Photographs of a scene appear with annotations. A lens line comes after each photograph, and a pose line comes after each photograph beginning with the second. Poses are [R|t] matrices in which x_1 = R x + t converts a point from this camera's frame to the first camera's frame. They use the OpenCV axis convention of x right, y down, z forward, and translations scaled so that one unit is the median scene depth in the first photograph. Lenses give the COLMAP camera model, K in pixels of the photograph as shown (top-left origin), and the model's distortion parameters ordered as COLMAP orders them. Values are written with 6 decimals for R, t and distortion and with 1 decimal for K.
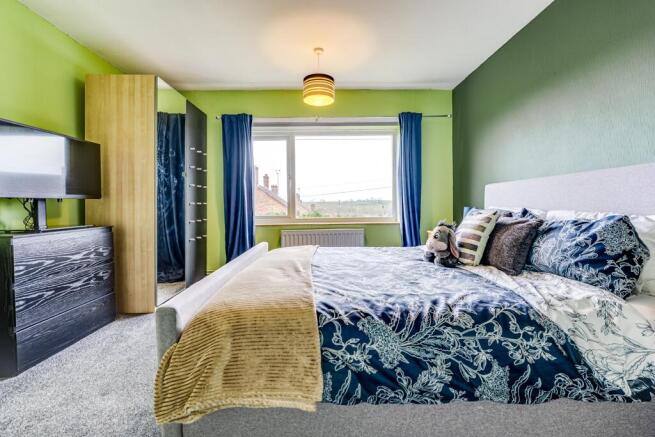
lens RADIAL K [[272.1, 0, 327.0], [0, 272.1, 213.5], [0, 0, 1]] dist [-0.021429, 0.003683]
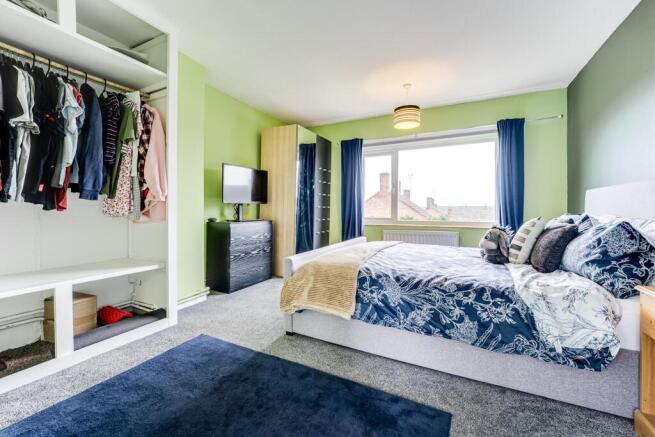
lens RADIAL K [[272.1, 0, 327.0], [0, 272.1, 213.5], [0, 0, 1]] dist [-0.021429, 0.003683]
pose [[0.878686, 0.019202, -0.477015, 0.490840], [-0.026072, 0.999630, -0.007786, 0.013606], [0.476688, 0.019278, 0.878861, -0.514052]]
